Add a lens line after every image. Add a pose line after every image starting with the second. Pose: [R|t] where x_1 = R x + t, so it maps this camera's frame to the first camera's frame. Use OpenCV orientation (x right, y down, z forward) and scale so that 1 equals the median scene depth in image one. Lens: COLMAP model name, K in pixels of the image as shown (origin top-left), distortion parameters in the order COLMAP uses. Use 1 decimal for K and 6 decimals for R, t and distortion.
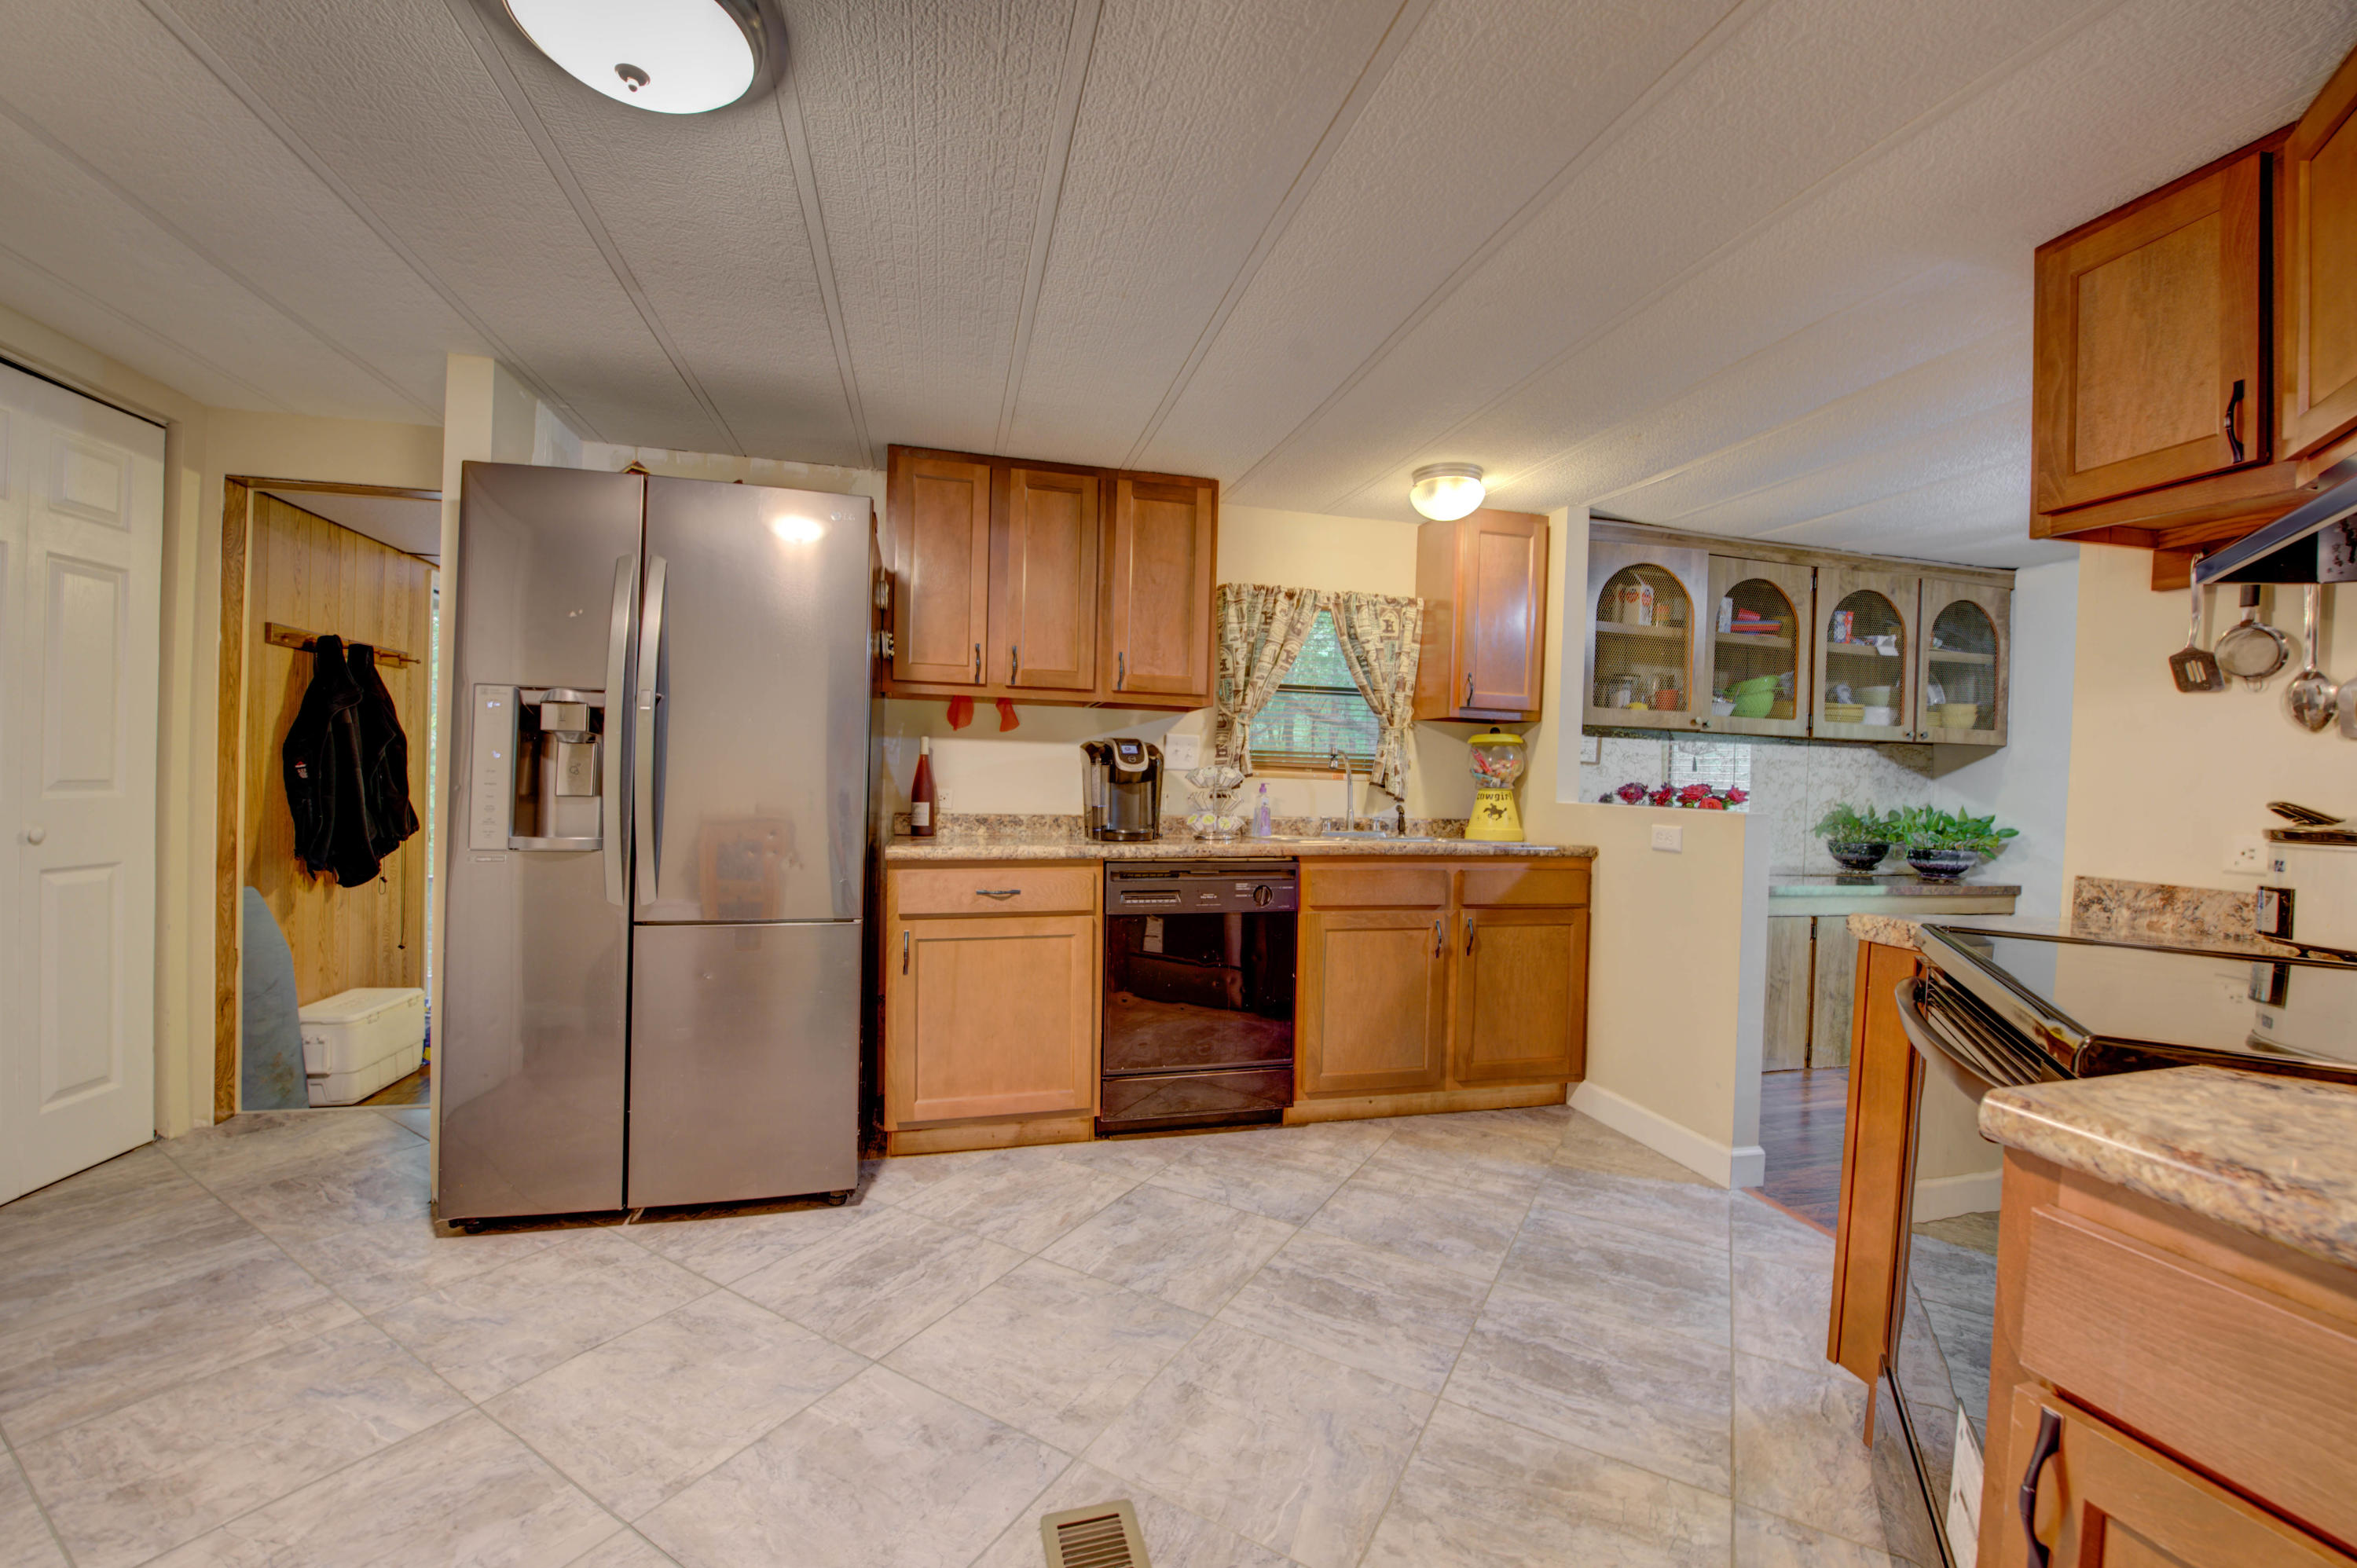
lens RADIAL K [[937.6, 0, 1188.3], [0, 937.6, 785.0], [0, 0, 1]] dist [-0.008093, -0.004287]
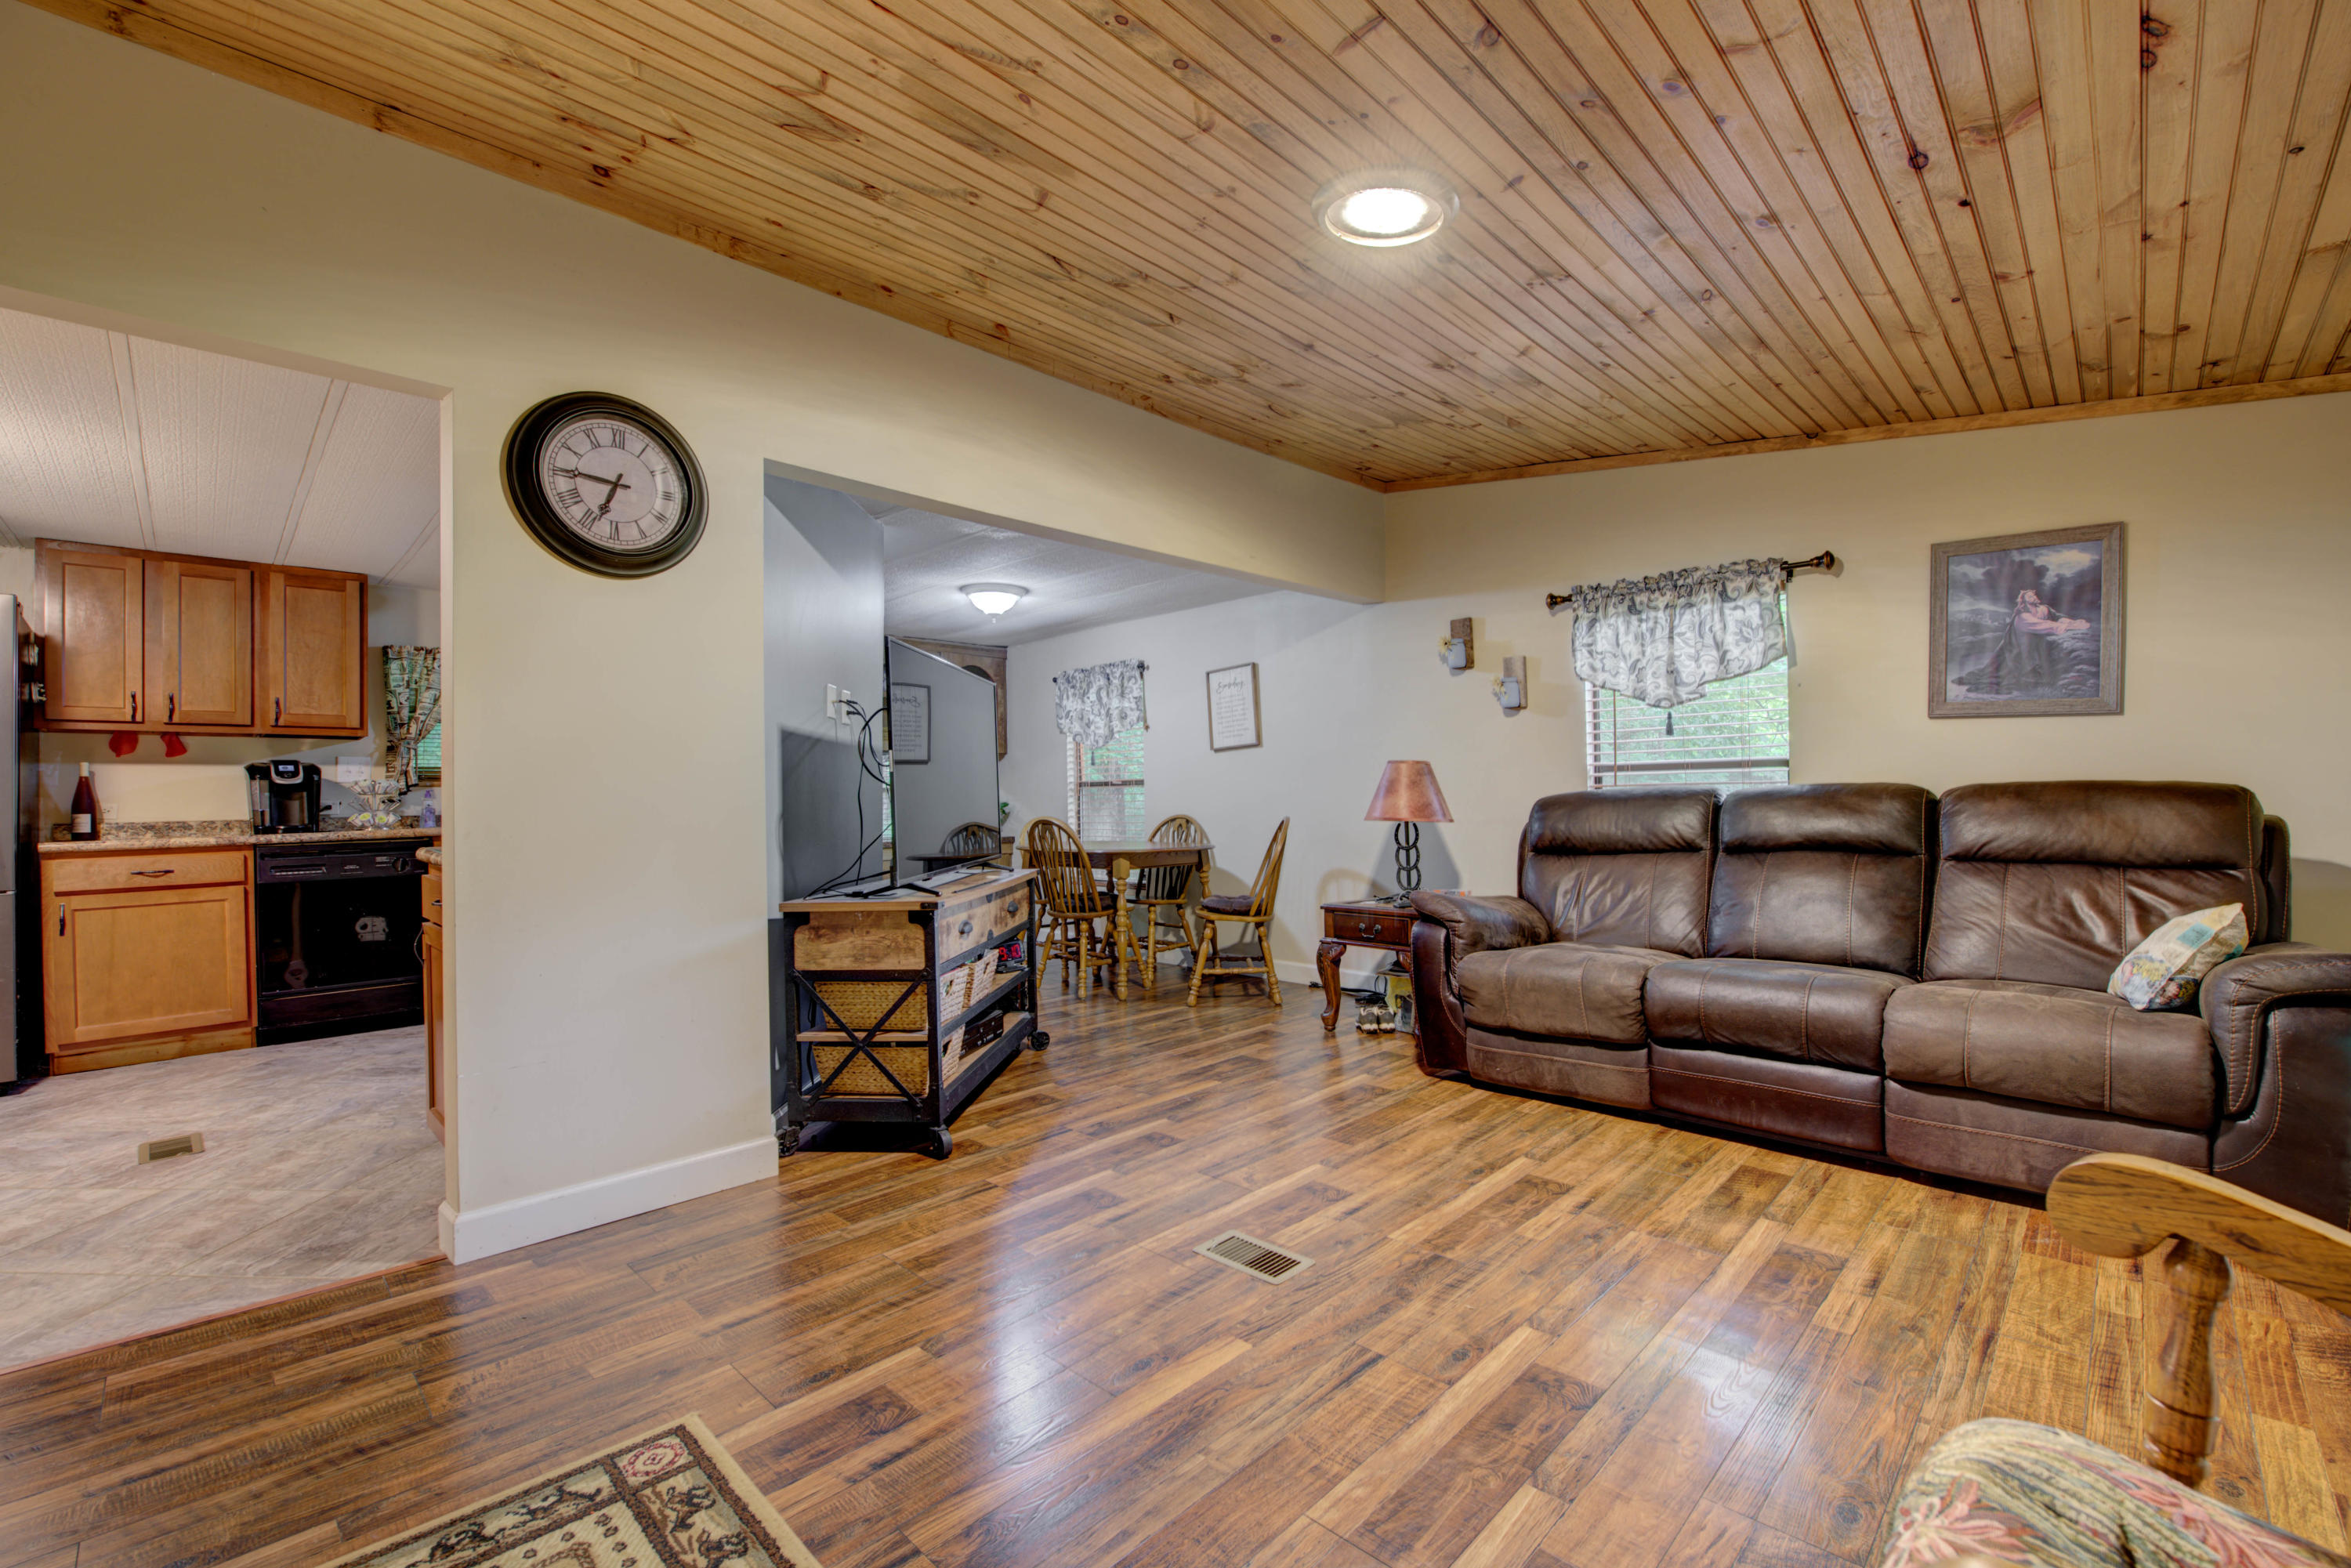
lens RADIAL K [[988.8, 0, 1175.5], [0, 988.8, 784.0], [0, 0, 1]] dist [-0.014183, -0.000140]
pose [[0.862606, -0.034394, 0.504706, 0.345736], [0.044047, 0.999003, -0.007203, 0.054556], [-0.503956, 0.028444, 0.863261, -0.921728]]
